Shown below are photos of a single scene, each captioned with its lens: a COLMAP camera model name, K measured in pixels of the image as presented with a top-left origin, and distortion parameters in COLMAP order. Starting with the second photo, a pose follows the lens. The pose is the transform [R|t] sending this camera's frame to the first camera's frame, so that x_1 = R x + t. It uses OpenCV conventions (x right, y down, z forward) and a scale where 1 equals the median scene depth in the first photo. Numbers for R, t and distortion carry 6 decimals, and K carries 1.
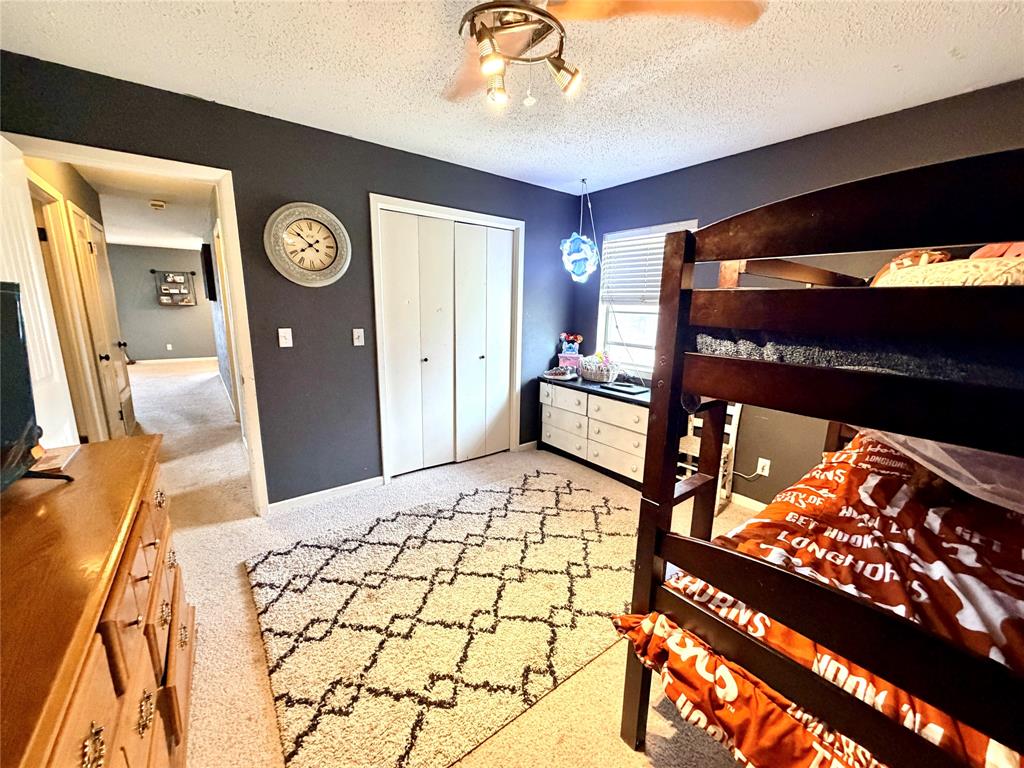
lens RADIAL K [[405.7, 0, 509.3], [0, 405.7, 384.3], [0, 0, 1]] dist [-0.000006, -0.000376]
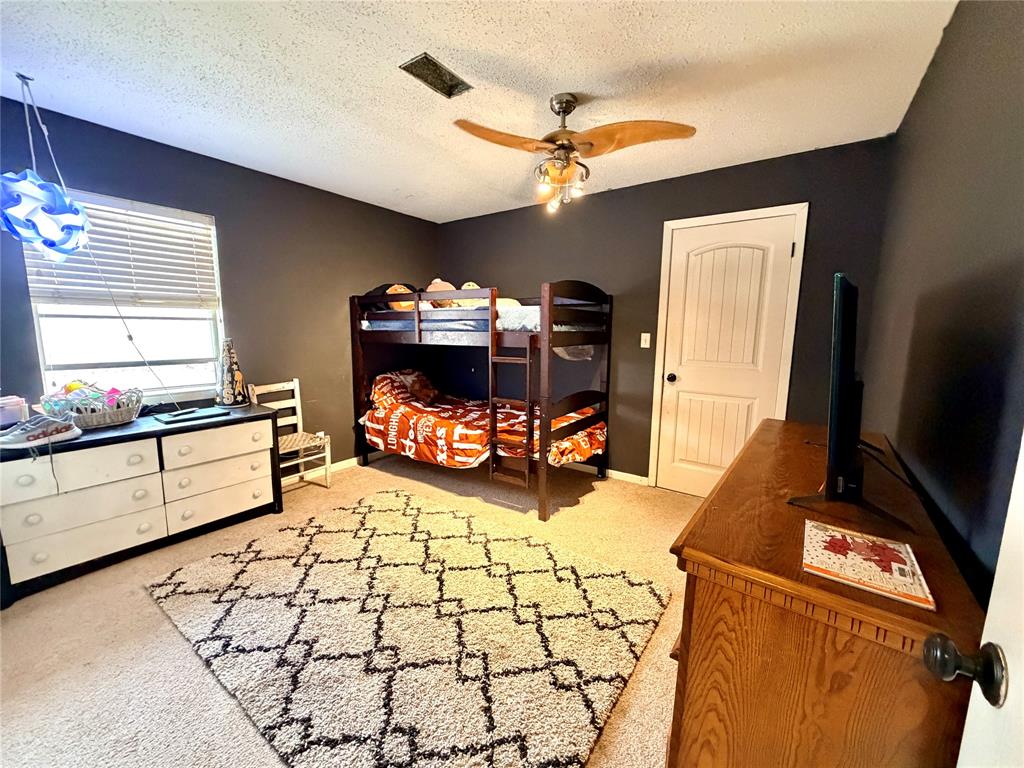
lens RADIAL K [[405.7, 0, 509.3], [0, 405.7, 384.3], [0, 0, 1]] dist [-0.000006, -0.000376]
pose [[-0.290235, -0.154441, 0.944411, -0.876155], [0.171014, 0.962634, 0.209976, -0.152068], [-0.941551, 0.222450, -0.252979, 0.897564]]
